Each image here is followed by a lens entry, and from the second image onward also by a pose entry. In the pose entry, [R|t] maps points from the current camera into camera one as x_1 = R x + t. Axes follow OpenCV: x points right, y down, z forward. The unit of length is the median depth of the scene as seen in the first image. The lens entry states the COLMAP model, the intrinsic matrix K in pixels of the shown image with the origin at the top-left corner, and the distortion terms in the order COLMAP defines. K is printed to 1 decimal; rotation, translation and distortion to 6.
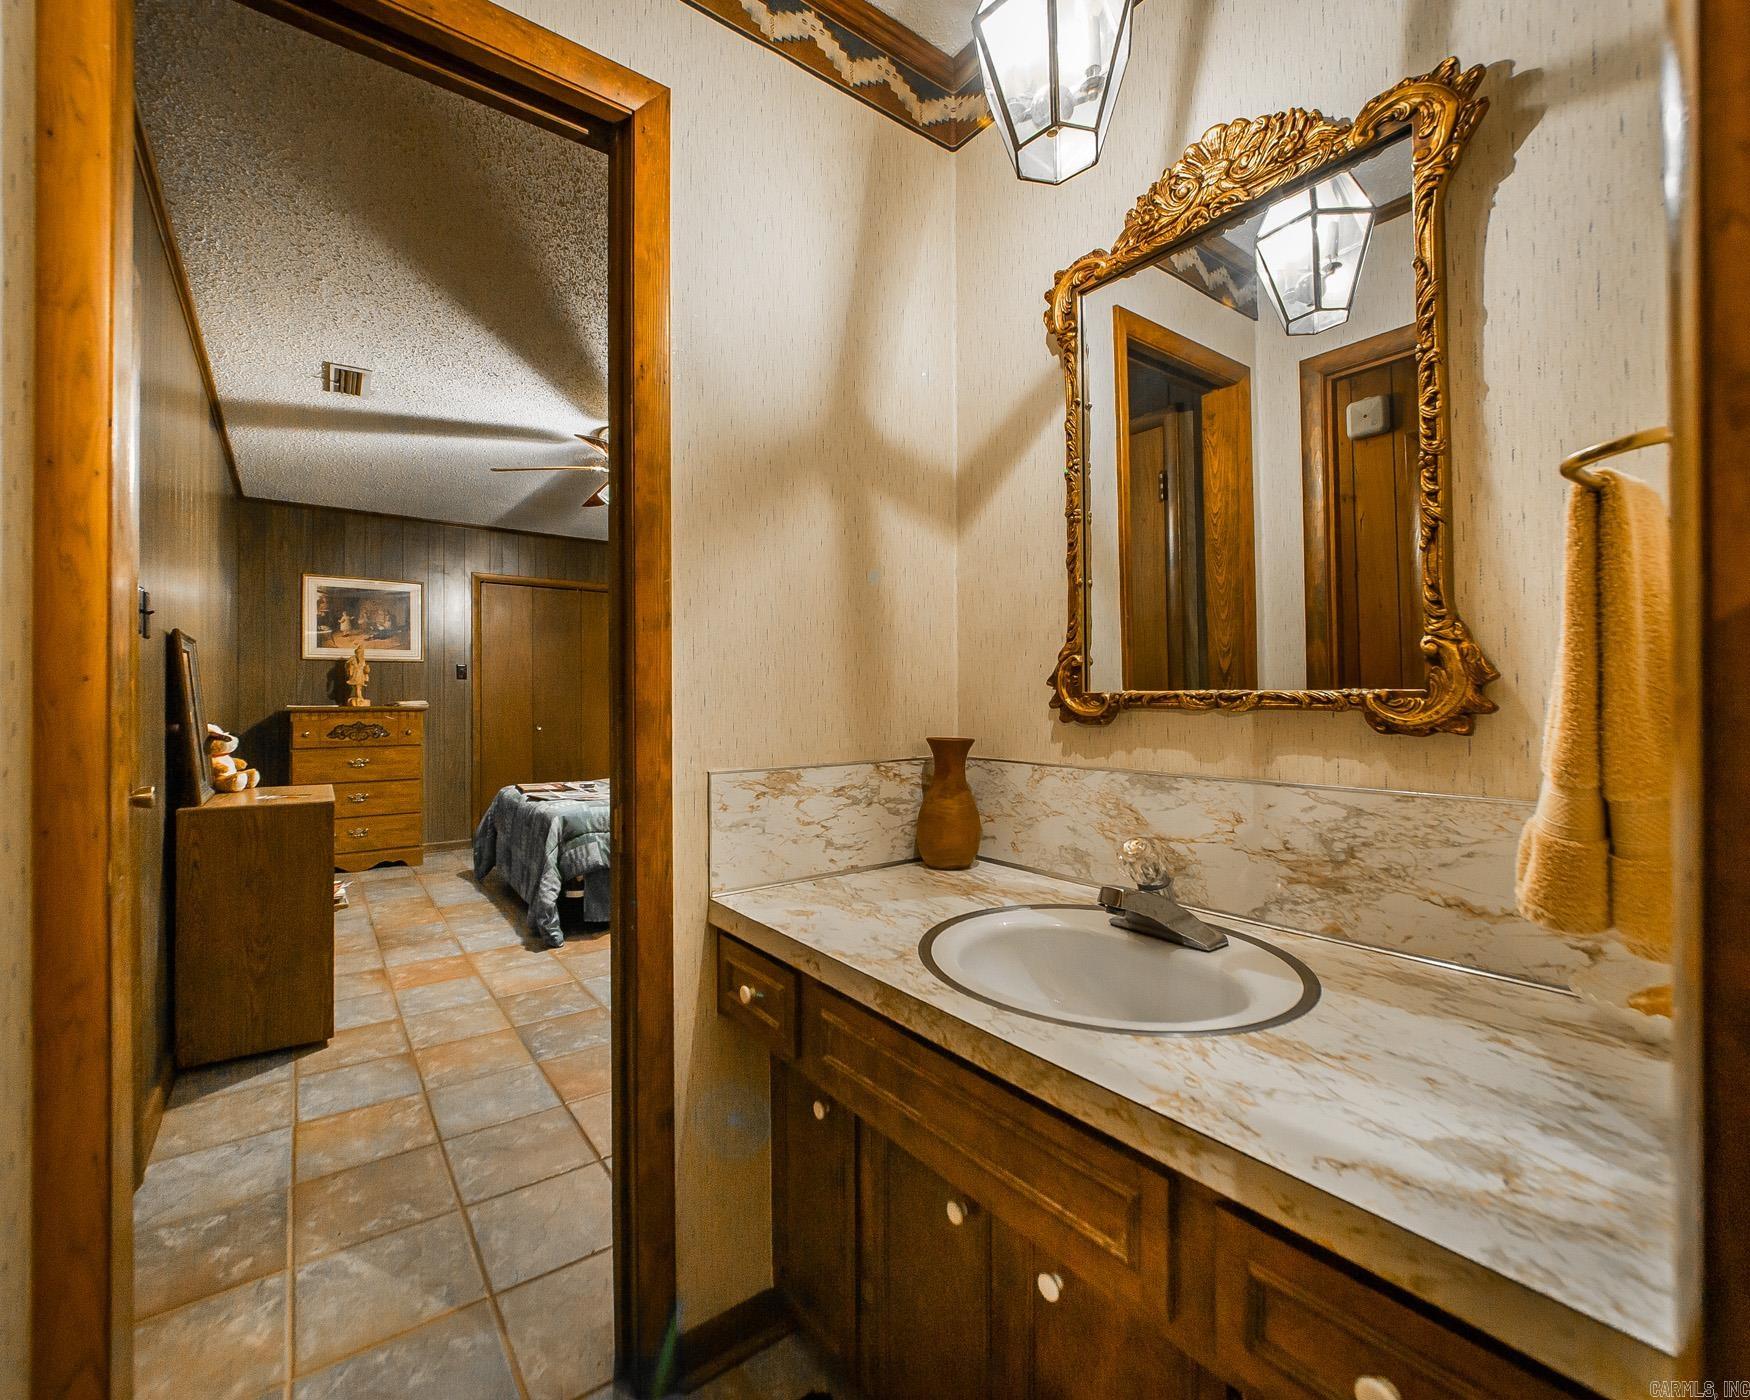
lens RADIAL K [[783.3, 0, 872.3], [0, 783.3, 697.2], [0, 0, 1]] dist [0.000283, -0.000554]
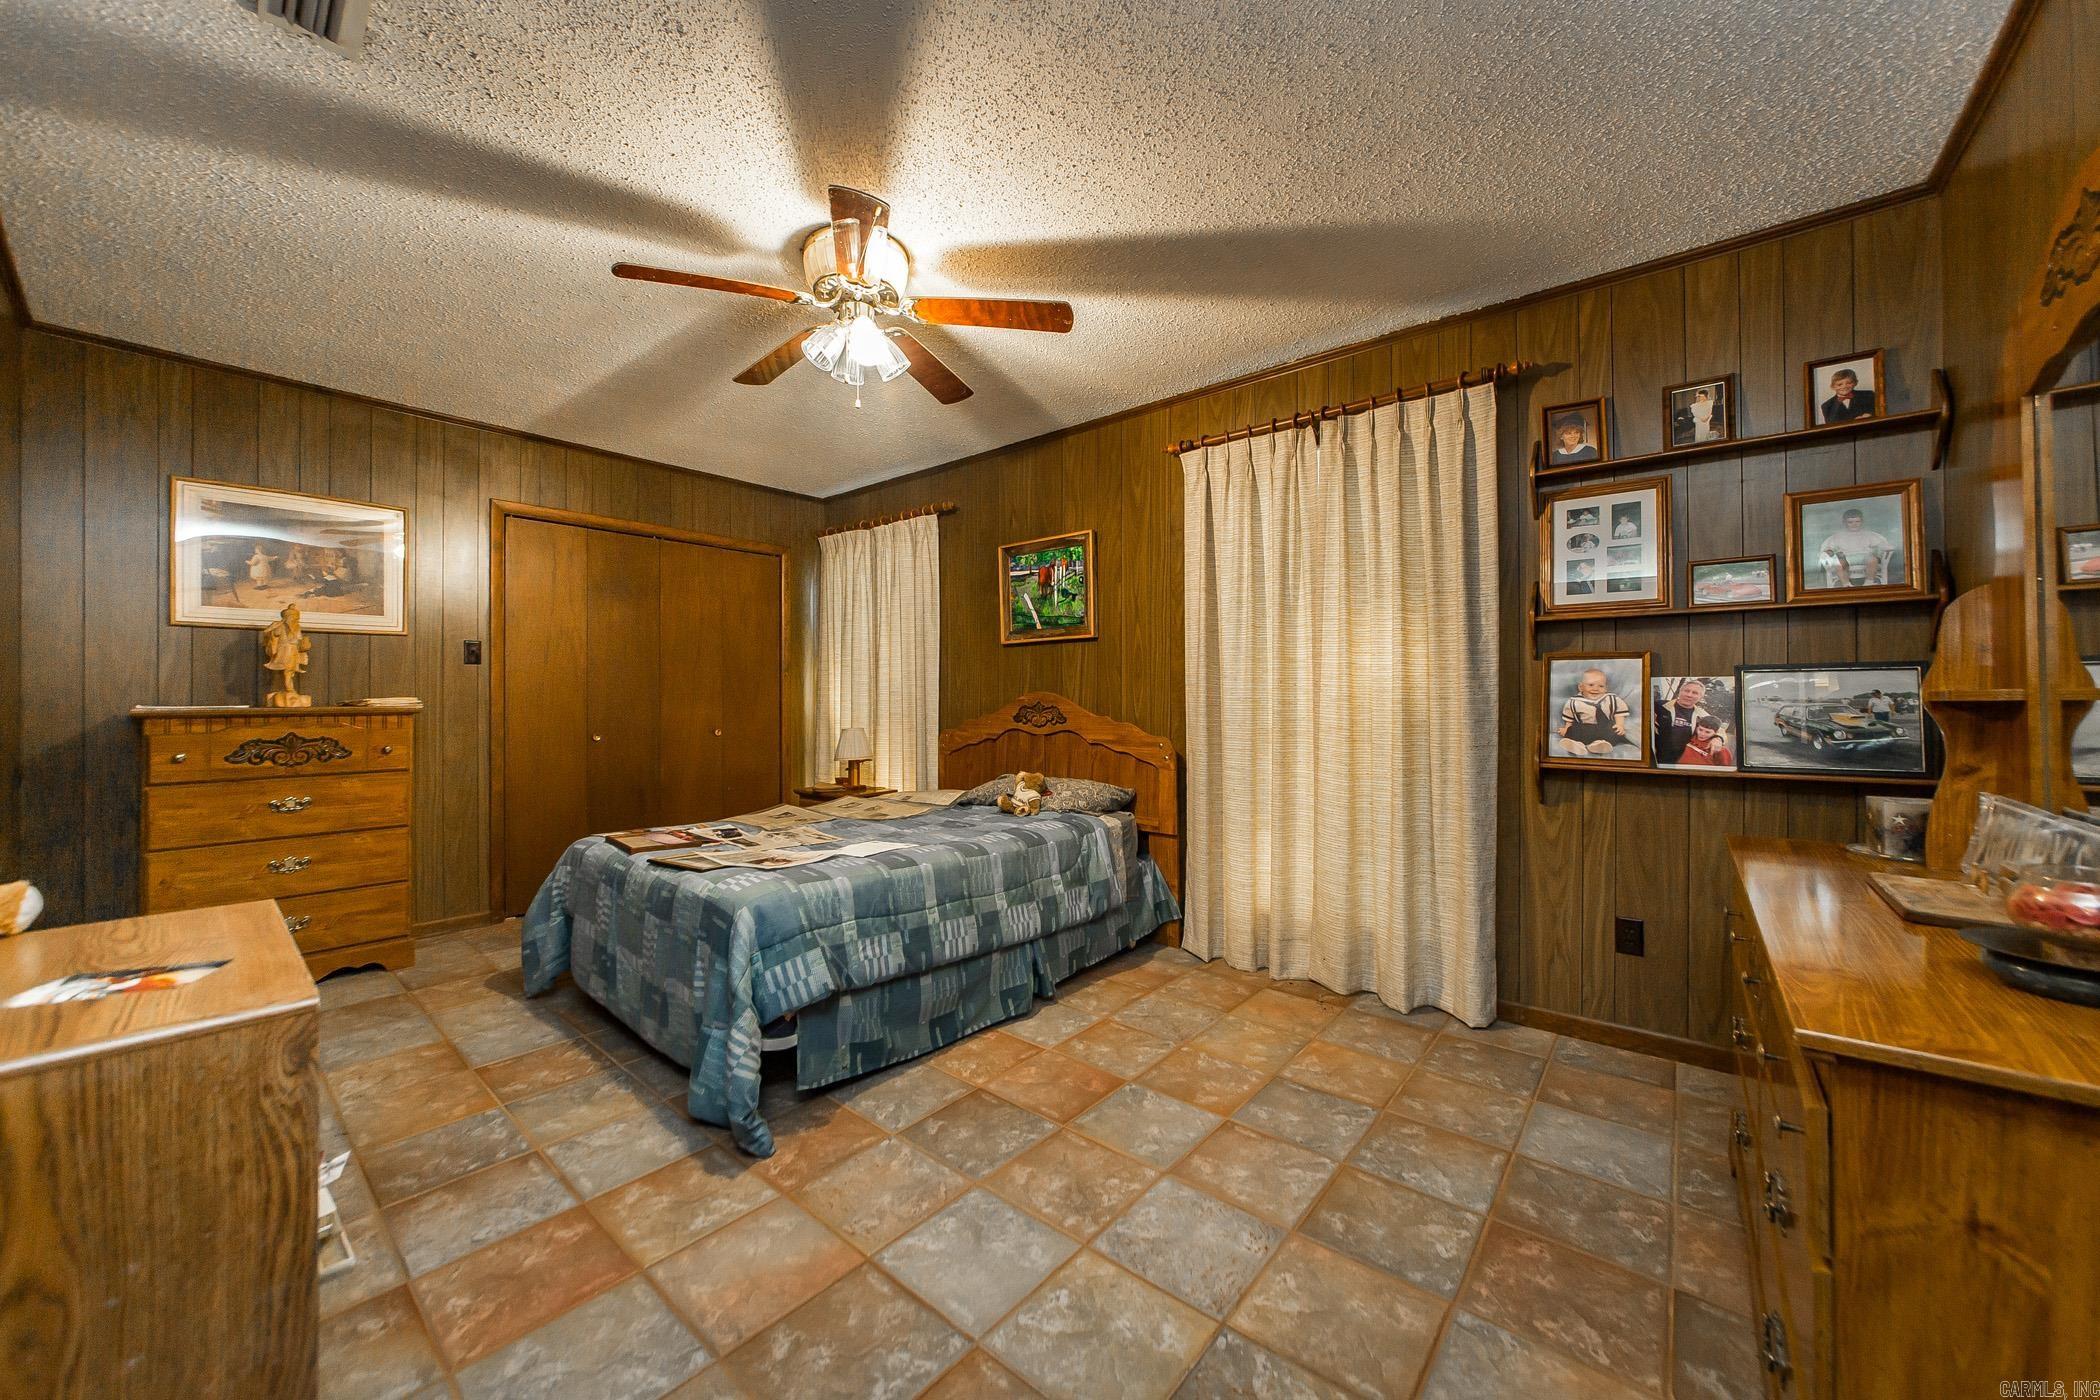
lens RADIAL K [[760.6, 0, 1057.5], [0, 760.6, 694.0], [0, 0, 1]] dist [-0.010760, 0.001153]
pose [[0.970104, -0.000716, 0.242687, -0.241877], [-0.000031, 0.999995, 0.003077, -0.000071], [-0.242688, -0.002992, 0.970100, 0.323868]]
